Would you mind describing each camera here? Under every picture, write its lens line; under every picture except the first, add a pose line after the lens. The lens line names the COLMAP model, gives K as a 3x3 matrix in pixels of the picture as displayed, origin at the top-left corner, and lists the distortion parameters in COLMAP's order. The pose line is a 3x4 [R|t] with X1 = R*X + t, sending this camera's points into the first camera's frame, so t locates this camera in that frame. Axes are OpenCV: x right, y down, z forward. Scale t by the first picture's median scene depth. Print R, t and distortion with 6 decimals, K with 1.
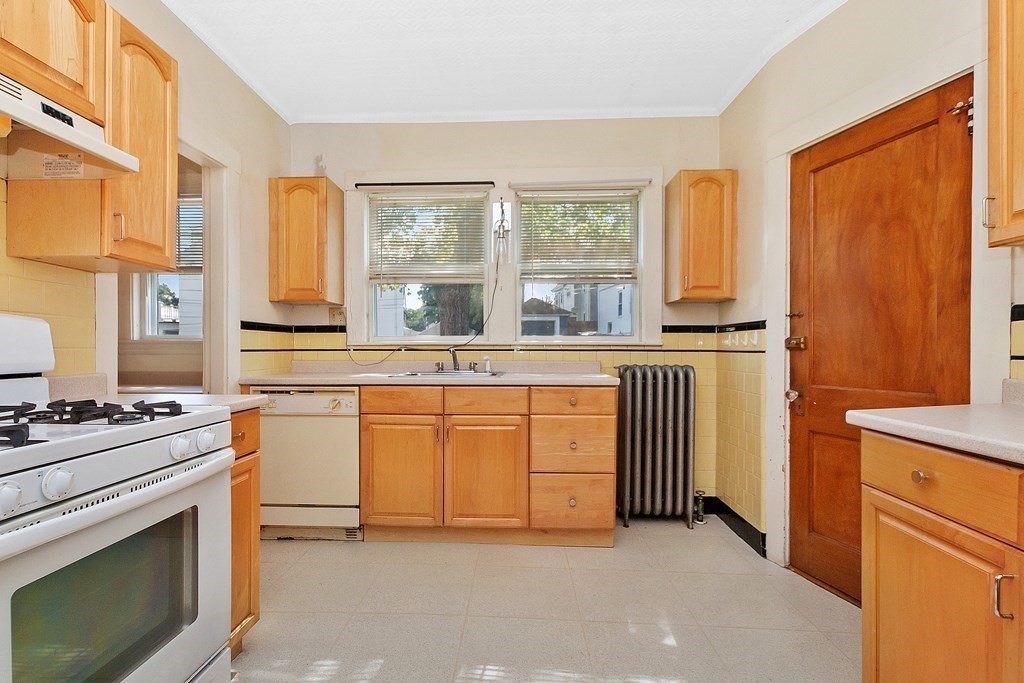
lens RADIAL K [[488.6, 0, 509.2], [0, 488.6, 346.8], [0, 0, 1]] dist [-0.001999, 0.000270]
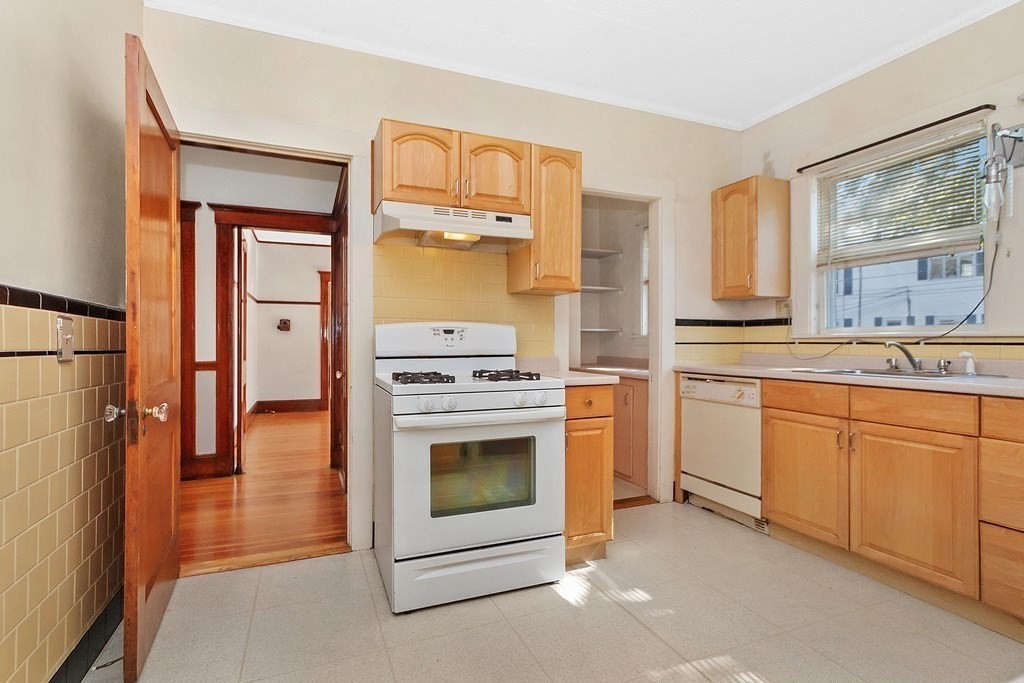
lens RADIAL K [[501.5, 0, 510.5], [0, 501.5, 336.1], [0, 0, 1]] dist [-0.001234, 0.000518]
pose [[0.414170, -0.010556, -0.910138, 0.417215], [0.002553, 0.999942, -0.010436, 0.001643], [0.910196, 0.001999, 0.414173, 0.101026]]
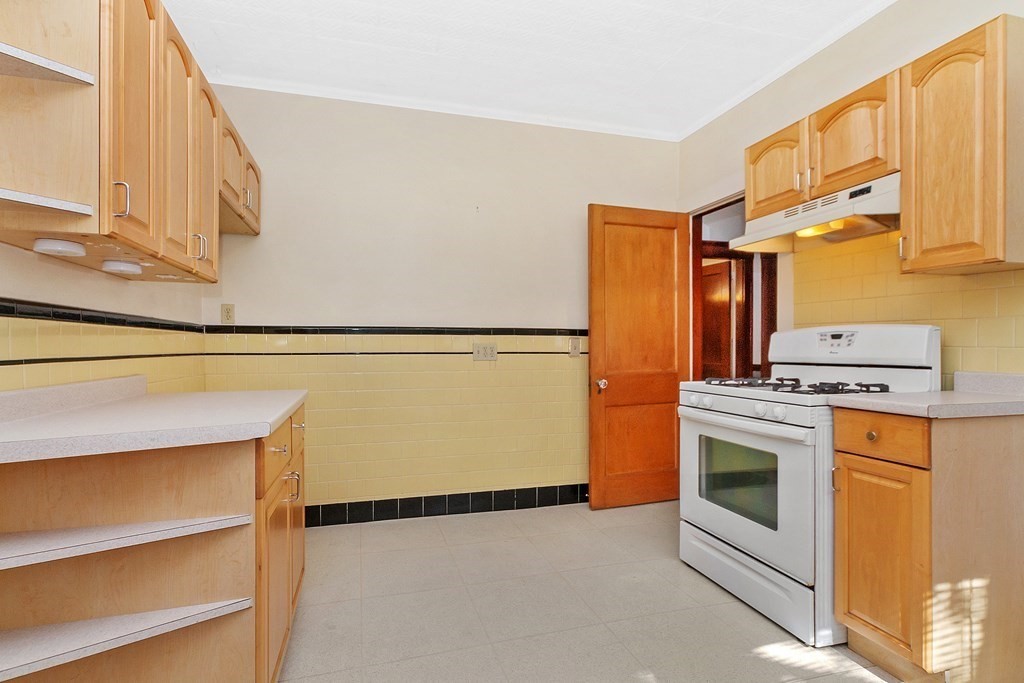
lens RADIAL K [[488.6, 0, 509.2], [0, 488.6, 346.8], [0, 0, 1]] dist [-0.001999, 0.000270]
pose [[-0.952034, -0.004012, -0.305965, 0.271645], [-0.002989, 0.999988, -0.003810, 0.005128], [0.305977, -0.002713, -0.952035, 1.012550]]
